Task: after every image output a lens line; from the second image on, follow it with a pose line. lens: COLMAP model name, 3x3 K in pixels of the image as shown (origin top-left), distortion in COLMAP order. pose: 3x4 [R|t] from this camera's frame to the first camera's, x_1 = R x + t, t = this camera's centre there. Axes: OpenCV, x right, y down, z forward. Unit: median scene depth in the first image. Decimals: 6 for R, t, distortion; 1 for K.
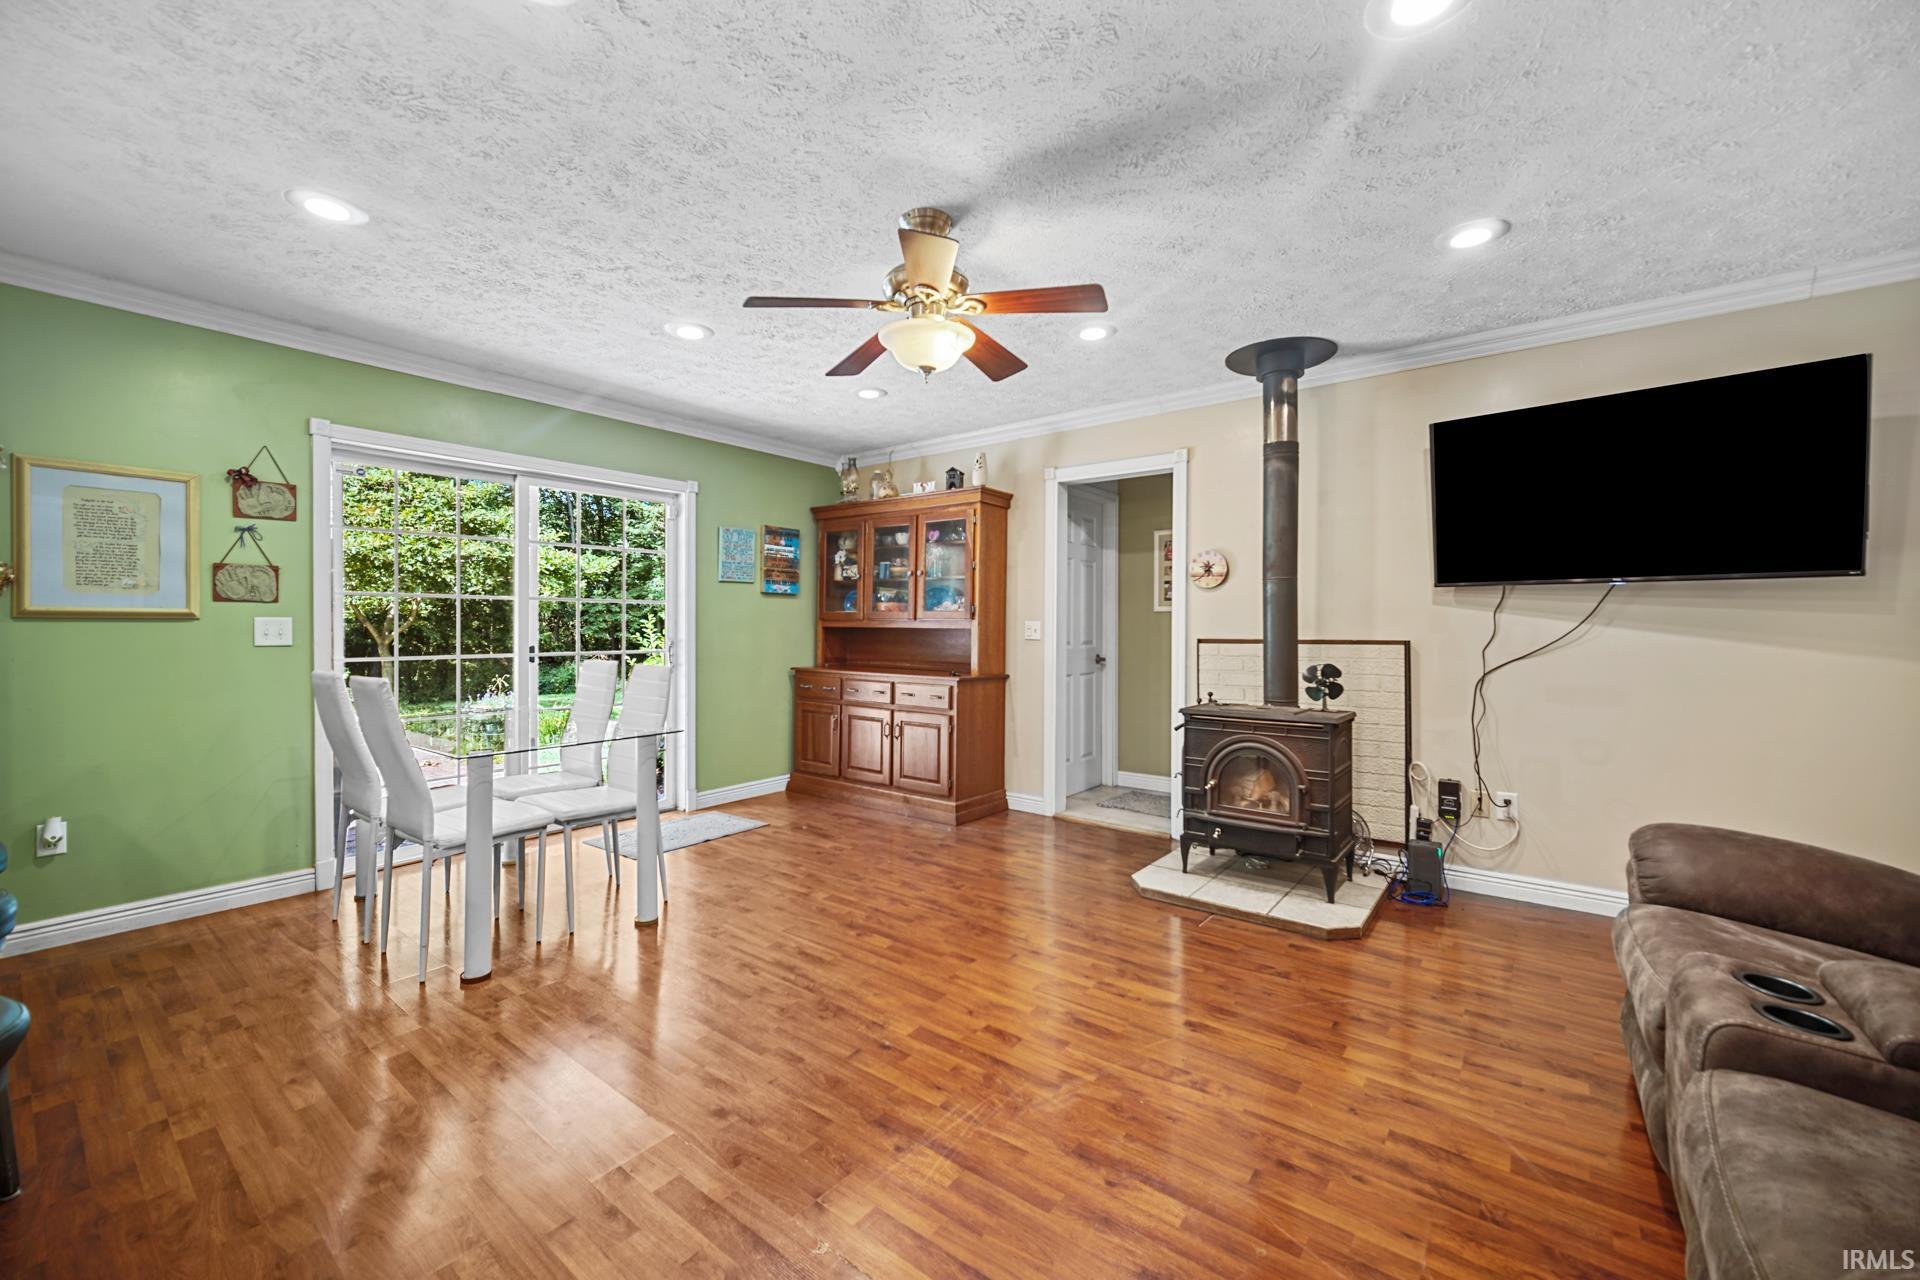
lens RADIAL K [[770.5, 0, 940.9], [0, 770.5, 627.4], [0, 0, 1]] dist [0.000756, -0.000907]
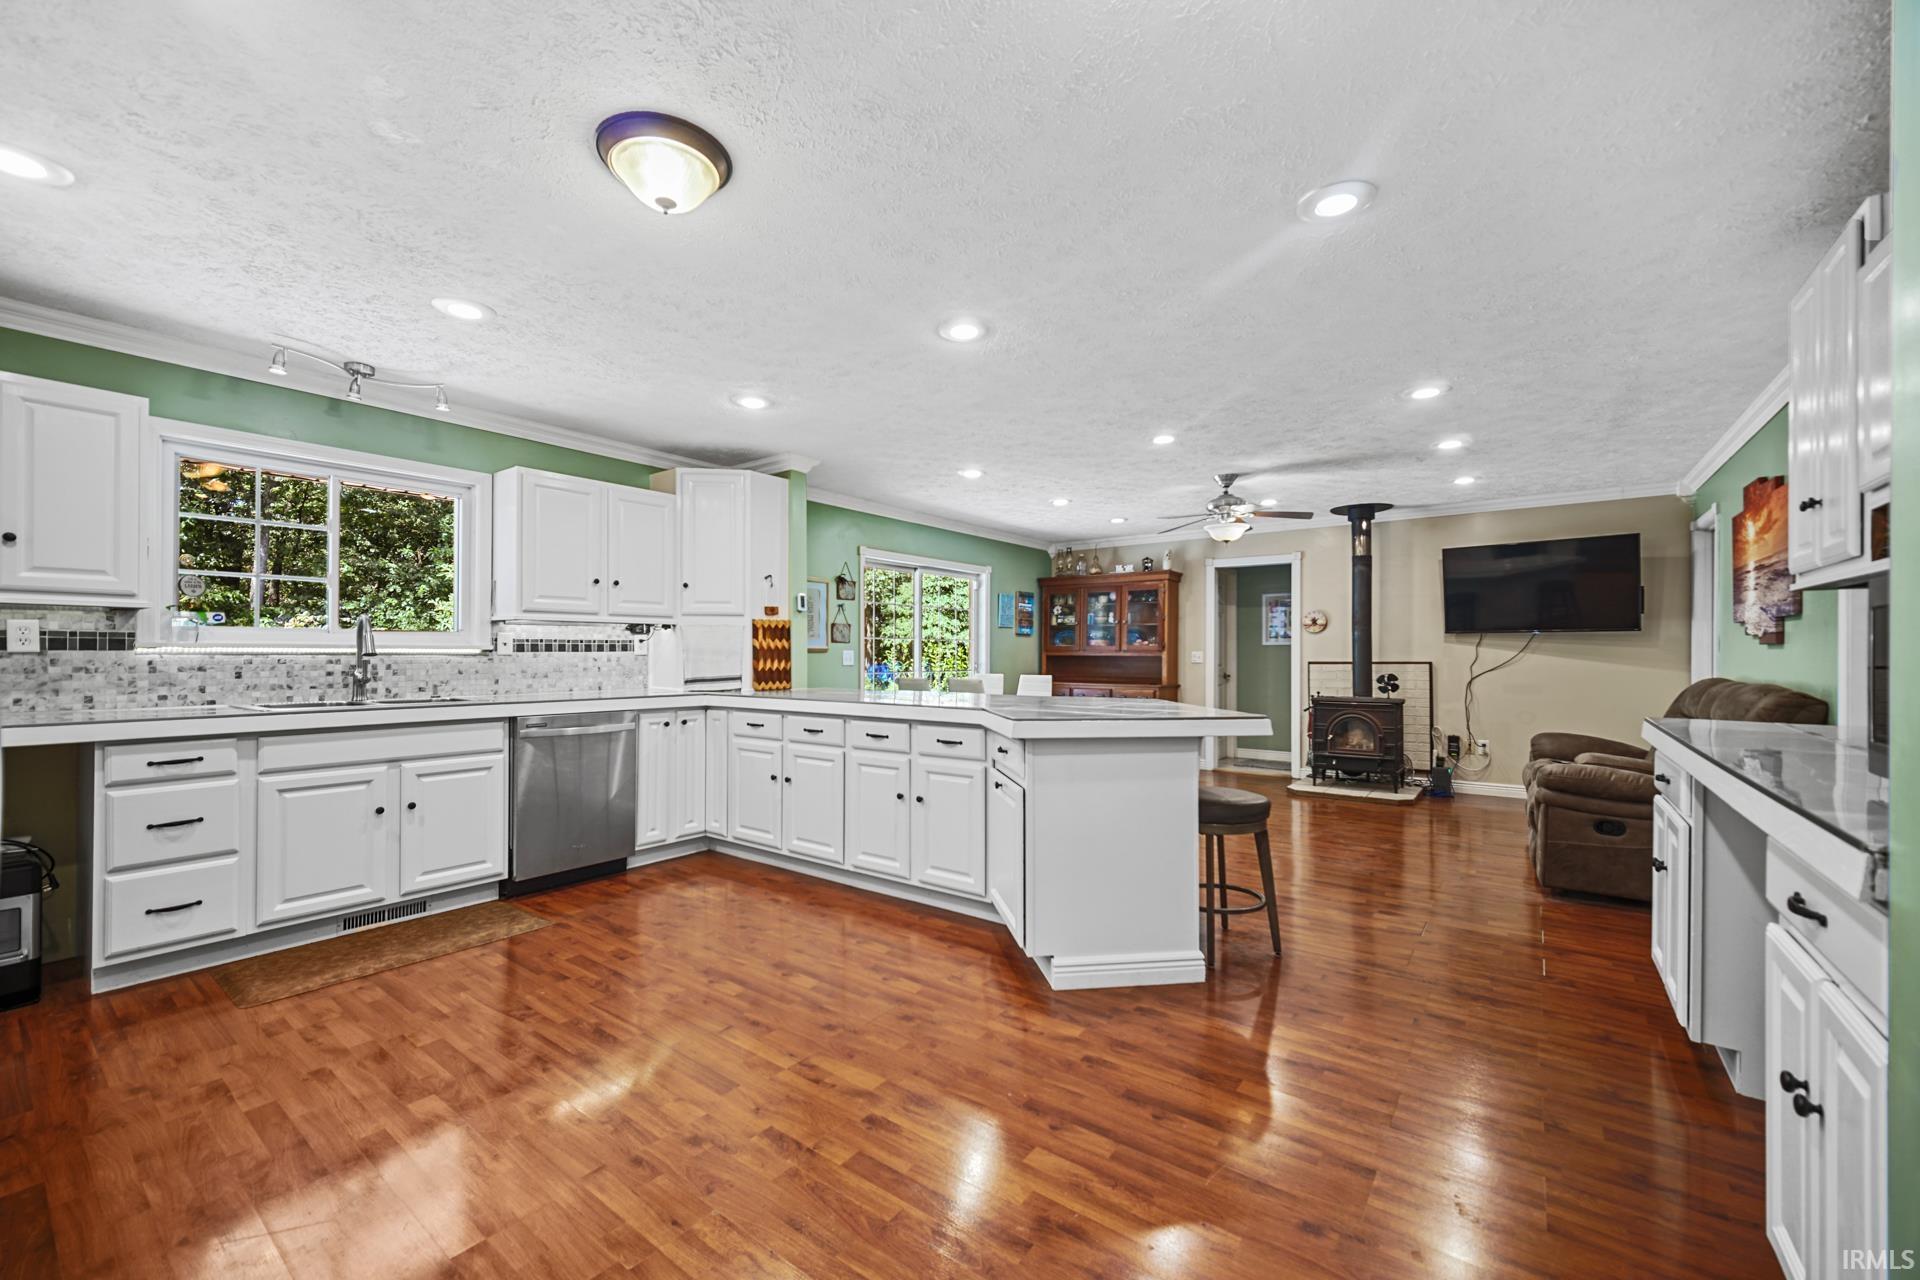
lens RADIAL K [[770.5, 0, 943.6], [0, 770.5, 643.2], [0, 0, 1]] dist [0.000756, -0.000907]
pose [[0.999786, -0.001852, 0.020583, -0.645705], [0.002223, 0.999836, -0.018000, 0.003145], [-0.020547, 0.018042, 0.999626, -0.889736]]
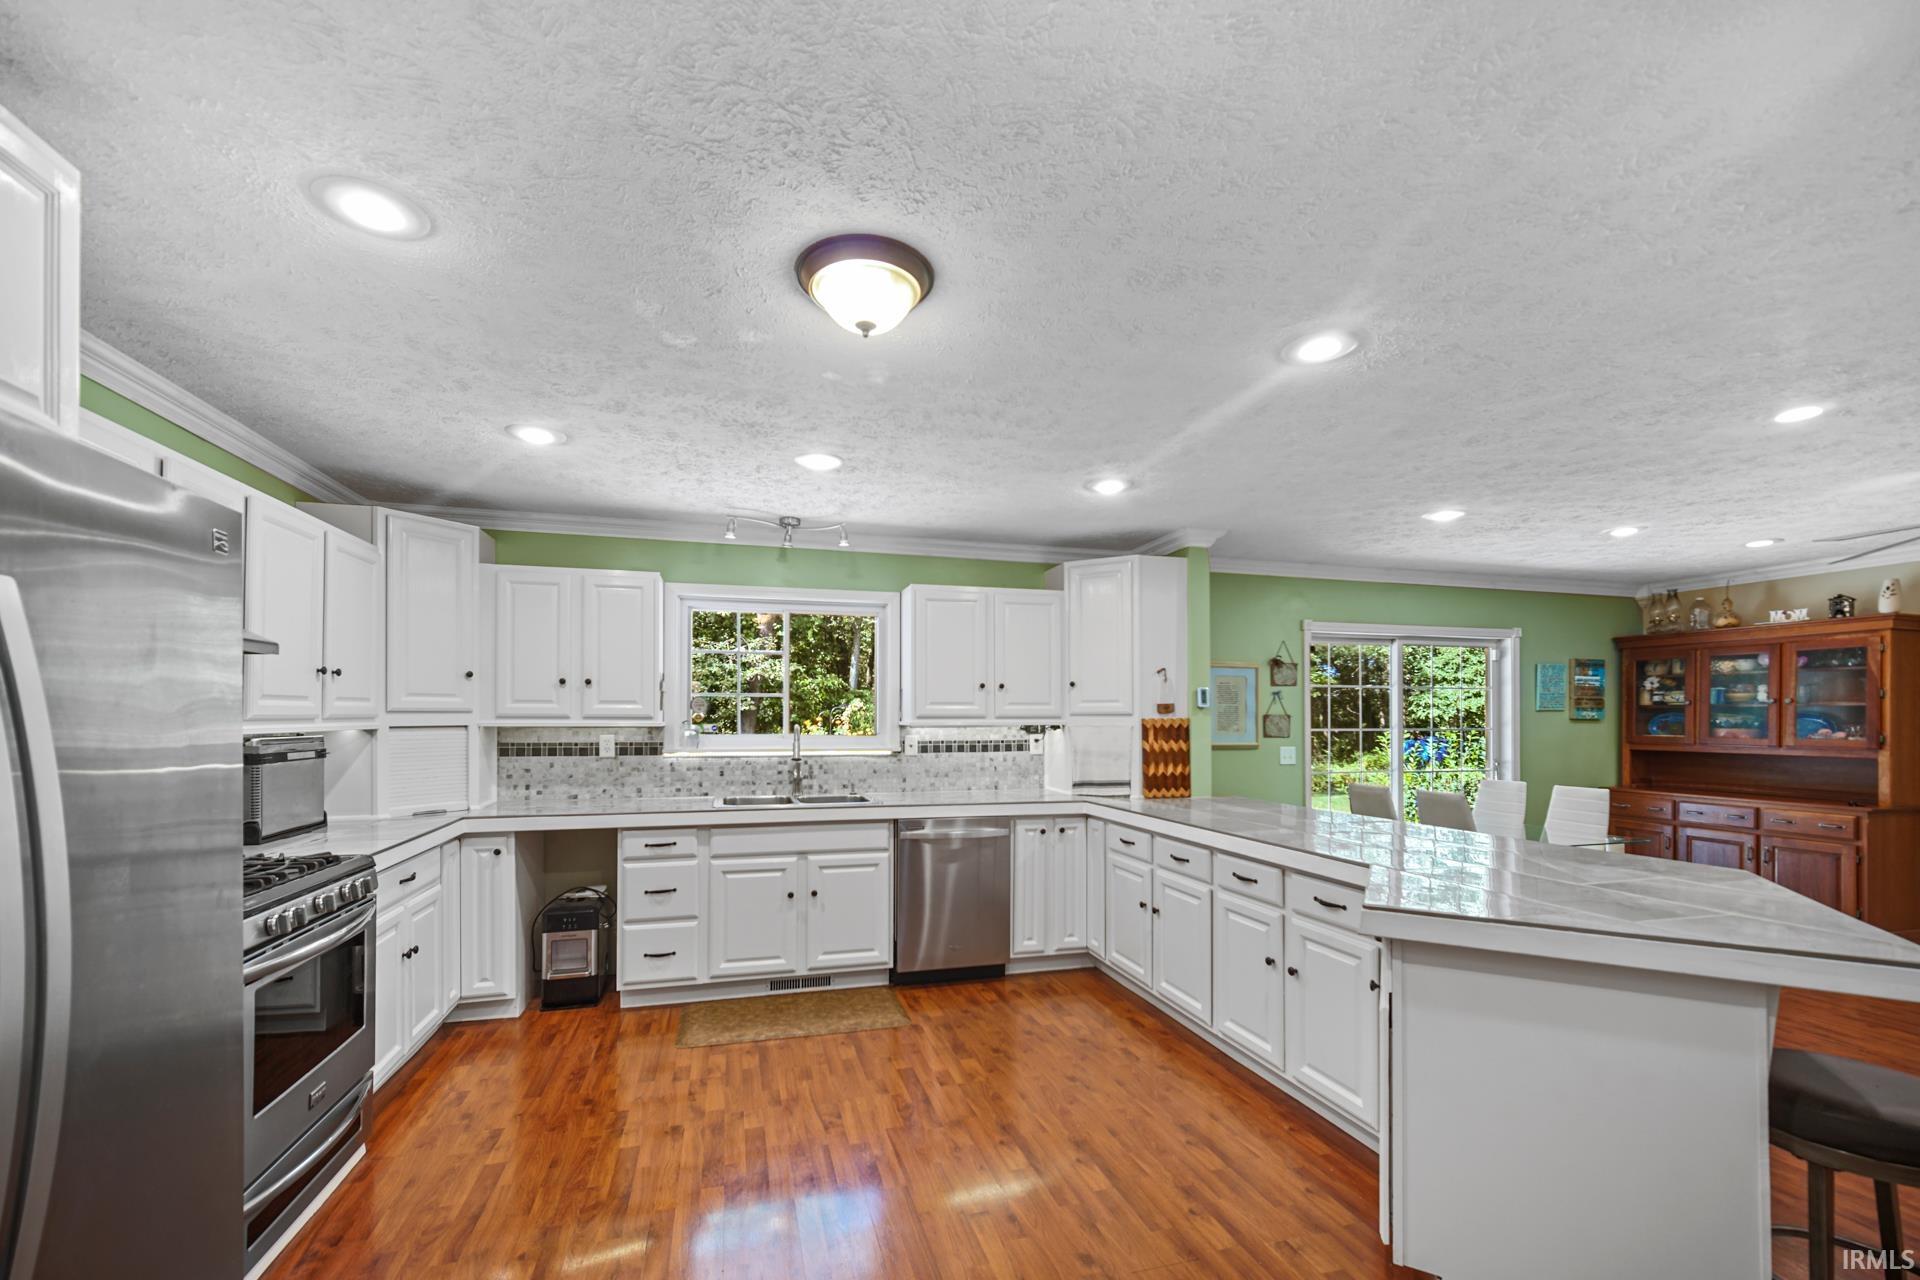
lens RADIAL K [[770.5, 0, 936.1], [0, 770.5, 707.8], [0, 0, 1]] dist [0.000756, -0.000907]
pose [[0.804773, -0.012156, -0.593458, -0.483519], [-0.000803, 0.999767, -0.021566, -0.057013], [0.593582, 0.017832, 0.804576, -0.705805]]
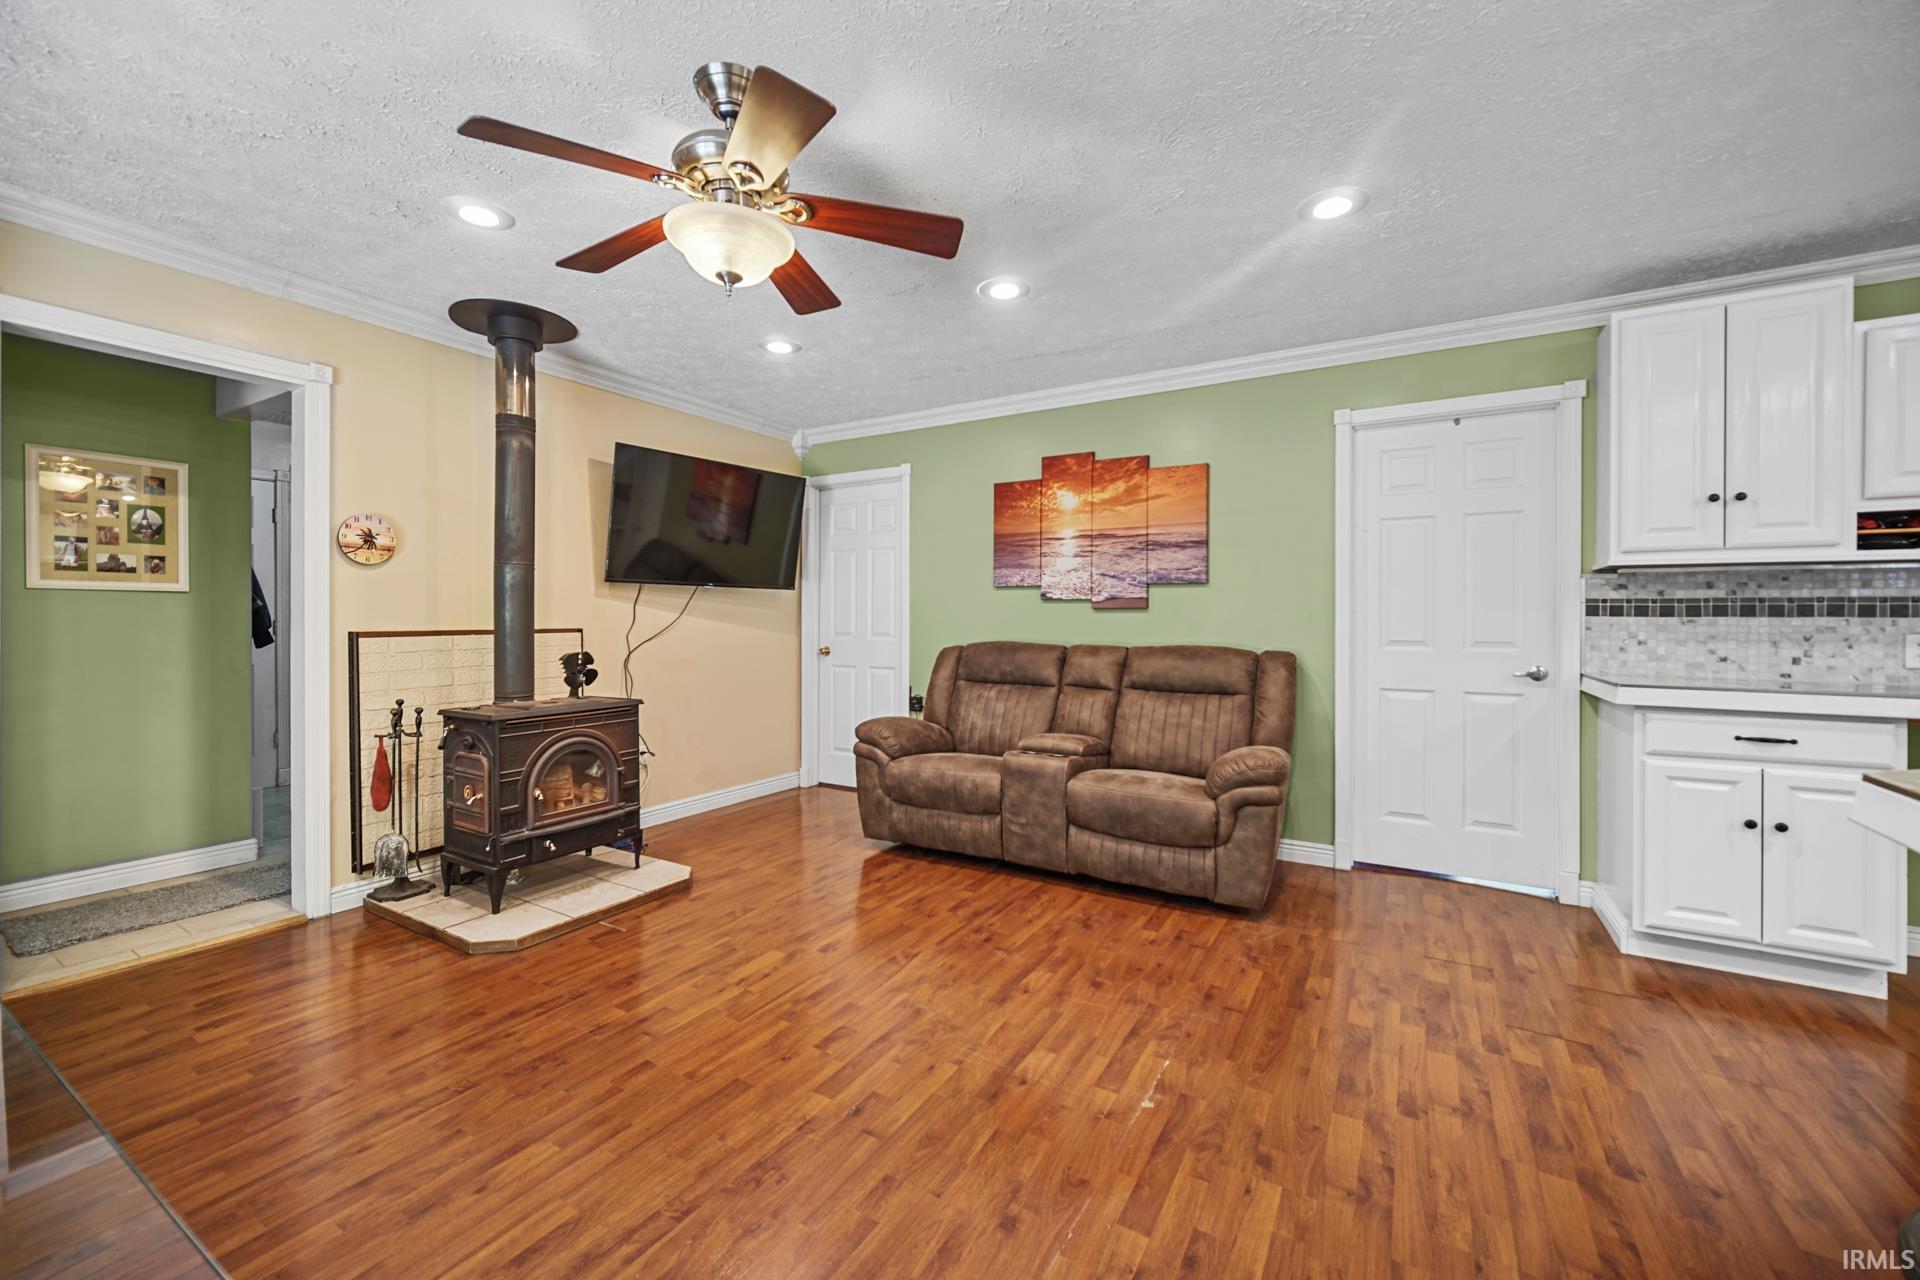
lens RADIAL K [[770.5, 0, 961.5], [0, 770.5, 625.7], [0, 0, 1]] dist [0.000756, -0.000907]
pose [[-0.142324, -0.013354, 0.989730, -0.593037], [-0.001170, 0.999911, 0.013323, -0.002001], [-0.989819, 0.000739, -0.142327, 0.647107]]
